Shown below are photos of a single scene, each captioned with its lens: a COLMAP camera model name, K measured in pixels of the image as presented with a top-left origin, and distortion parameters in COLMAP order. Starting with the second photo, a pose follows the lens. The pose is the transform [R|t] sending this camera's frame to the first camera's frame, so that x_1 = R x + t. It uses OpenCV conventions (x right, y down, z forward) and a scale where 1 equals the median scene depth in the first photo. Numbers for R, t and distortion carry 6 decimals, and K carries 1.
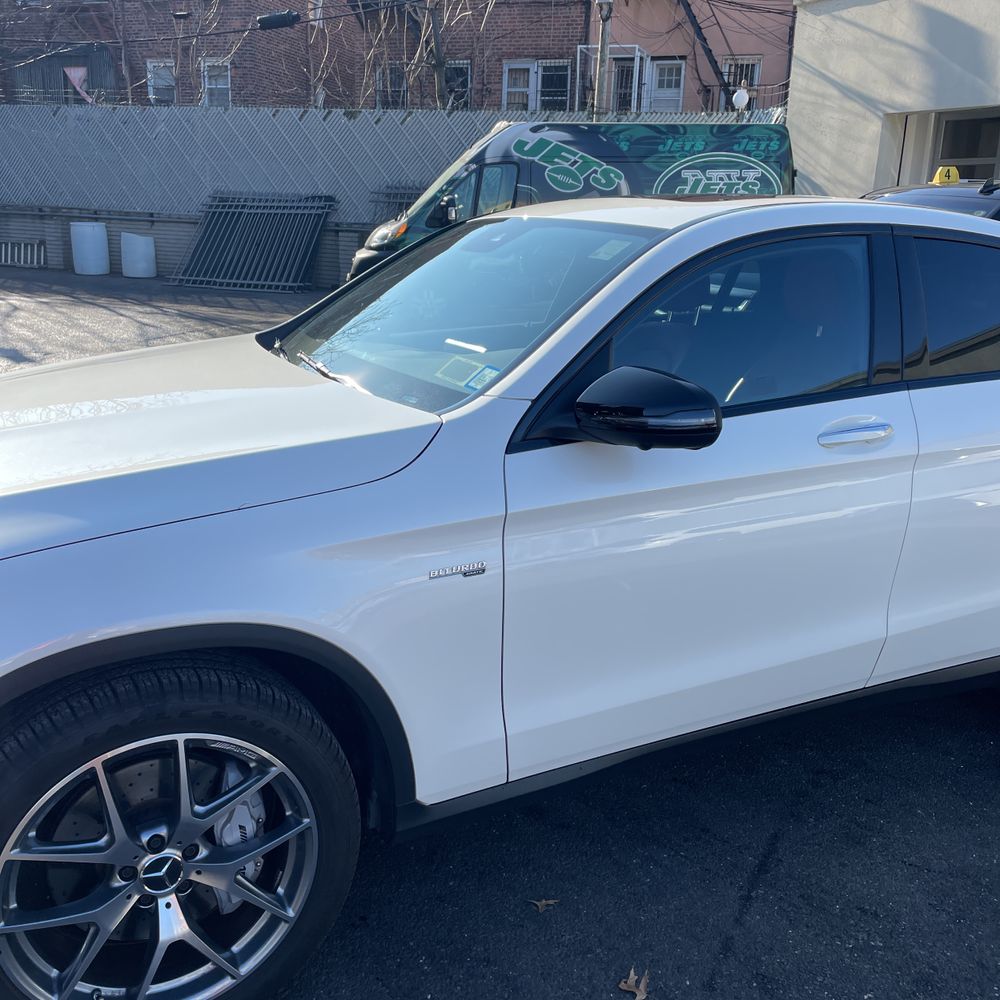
lens RADIAL K [[1003.2, 0, 498.8], [0, 1003.2, 485.5], [0, 0, 1]] dist [0.083876, -0.103349]
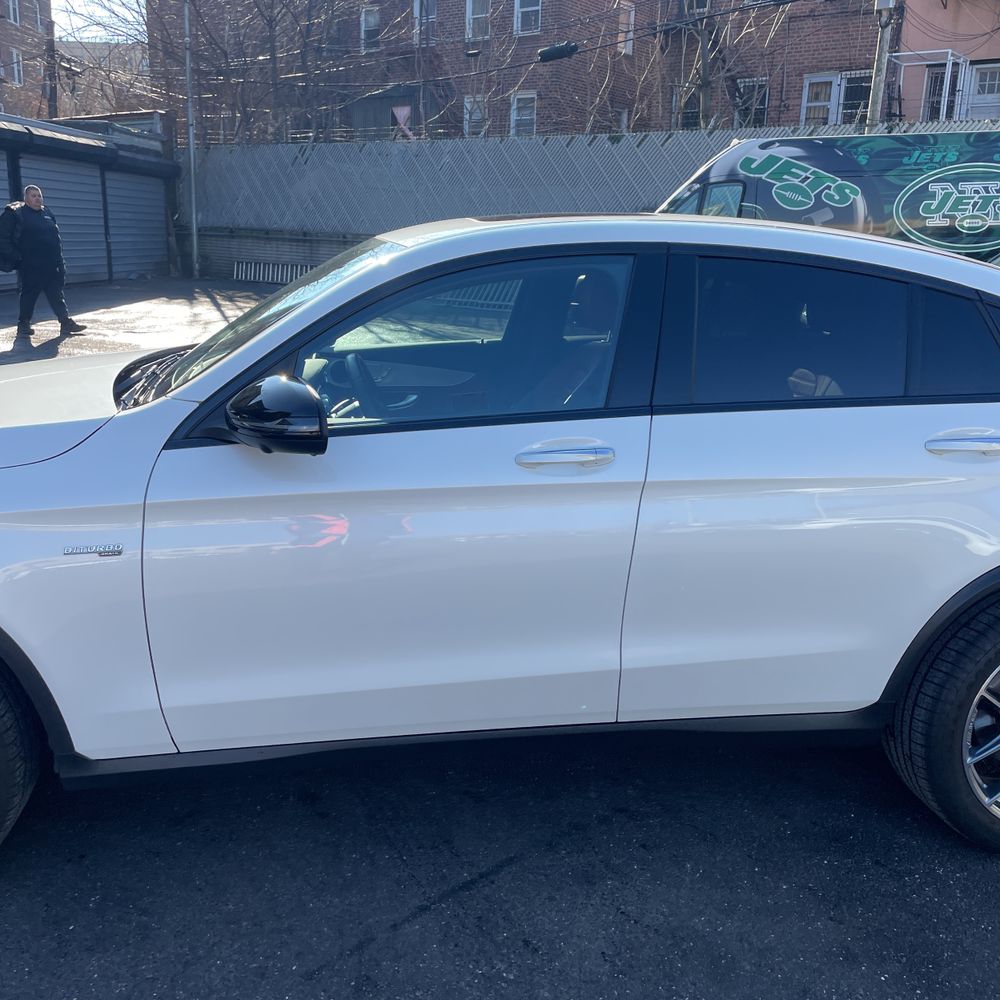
lens RADIAL K [[1003.2, 0, 498.8], [0, 1003.2, 485.5], [0, 0, 1]] dist [0.083876, -0.103349]
pose [[0.947894, 0.068117, -0.311218, 0.537804], [-0.074411, 0.997192, -0.008381, -0.007993], [0.309773, 0.031102, 0.950302, 0.049708]]
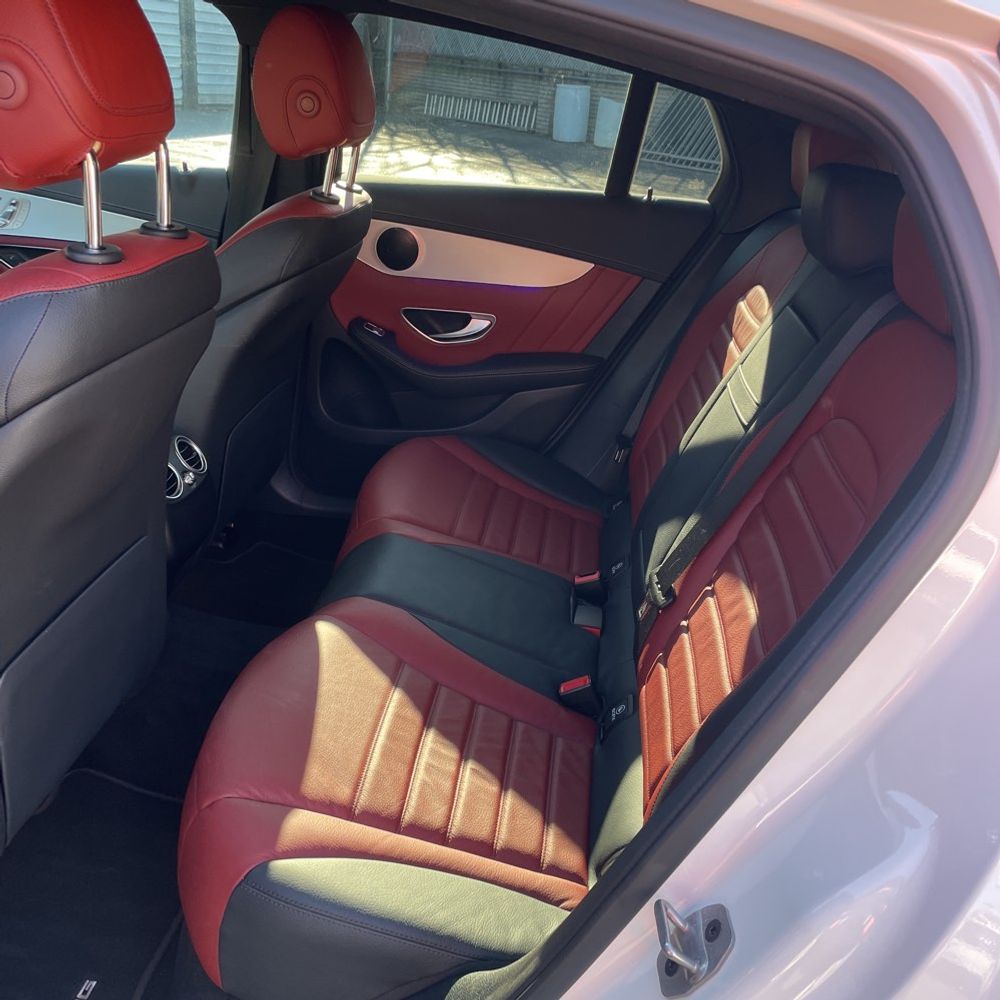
lens RADIAL K [[996.3, 0, 514.3], [0, 996.3, 497.9], [0, 0, 1]] dist [0.123419, -0.227468]
pose [[0.844908, 0.246097, -0.474940, 0.695270], [-0.191810, 0.968224, 0.160473, -0.157657], [0.499340, -0.044486, 0.865264, 0.882426]]
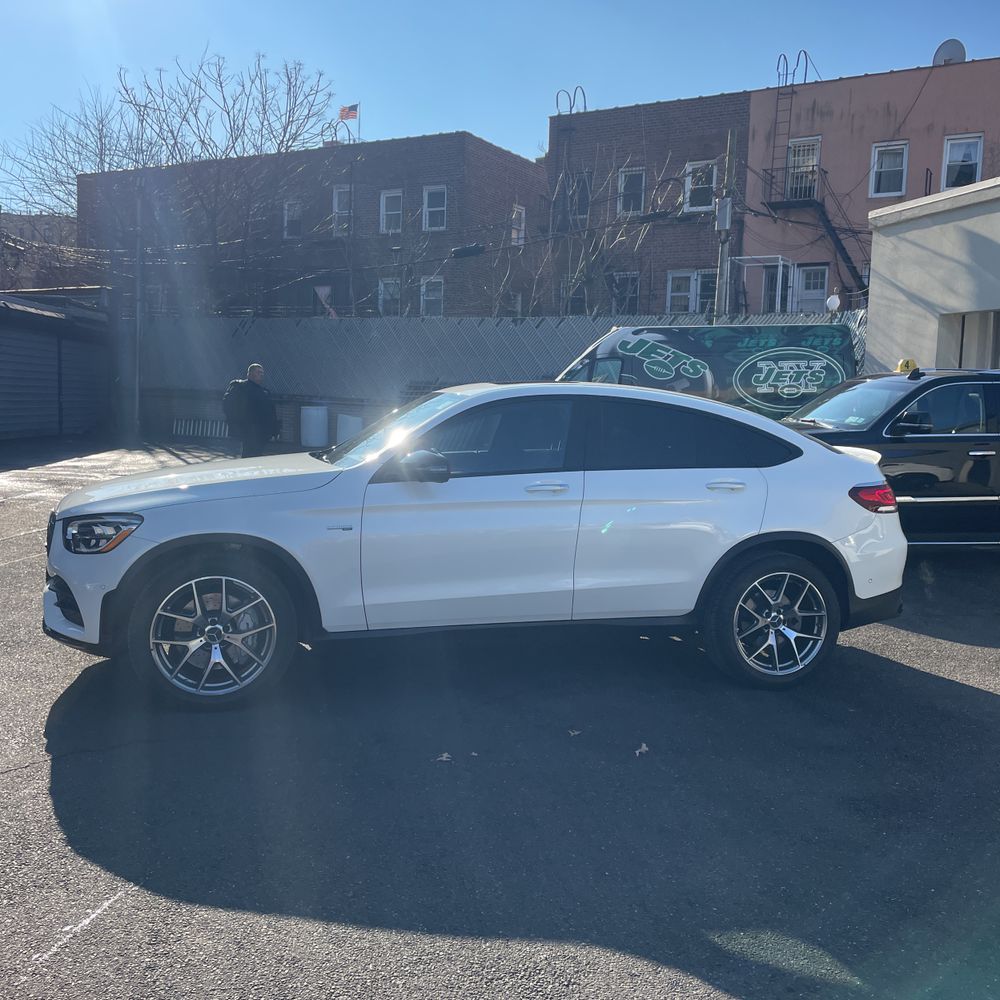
lens RADIAL K [[996.3, 0, 514.3], [0, 996.3, 497.9], [0, 0, 1]] dist [0.123419, -0.227468]
pose [[0.979496, 0.017107, -0.200737, 0.641473], [-0.049990, 0.985865, -0.159911, 0.283239], [0.195164, 0.166667, 0.966506, -0.962430]]
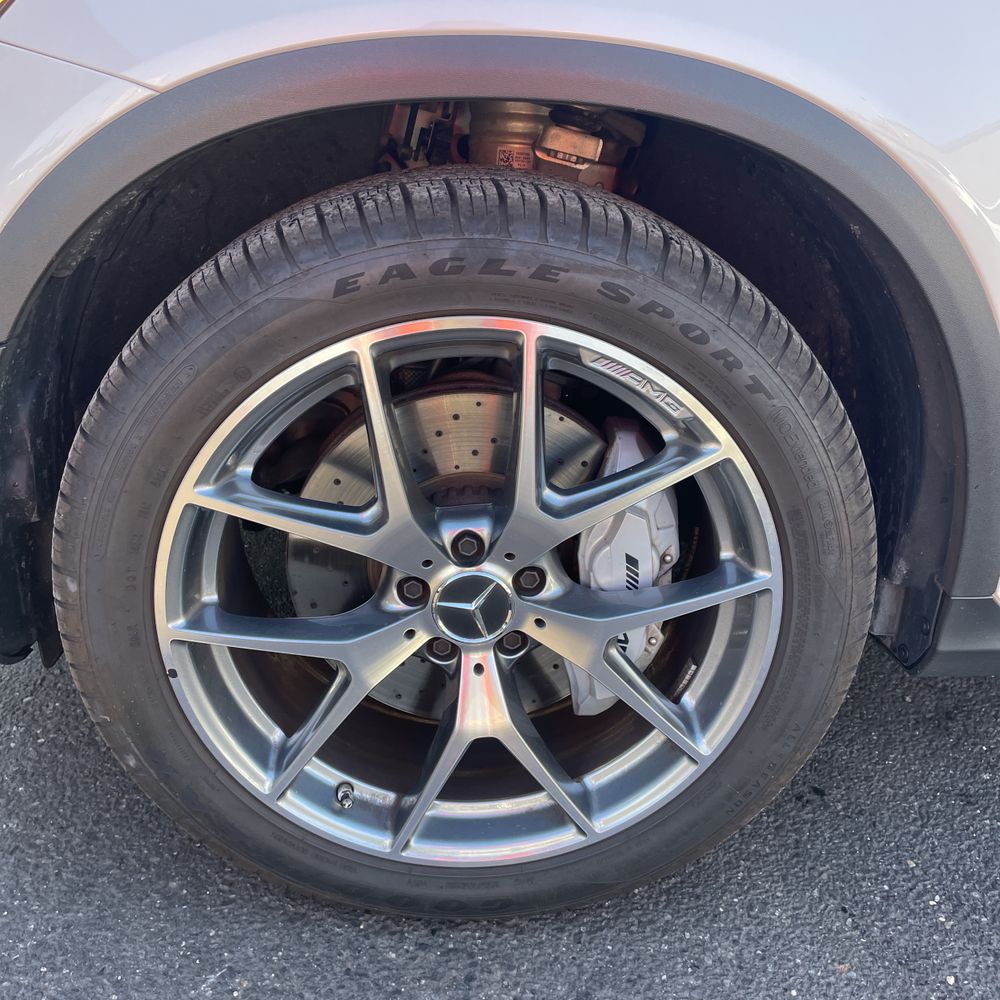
lens RADIAL K [[1007.8, 0, 499.5], [0, 1007.8, 497.1], [0, 0, 1]] dist [0.091910, -0.115870]
pose [[0.910598, 0.169089, -0.377122, -0.092953], [-0.110064, 0.978740, 0.173074, 0.162567], [0.398369, -0.116094, 0.909849, 0.375479]]
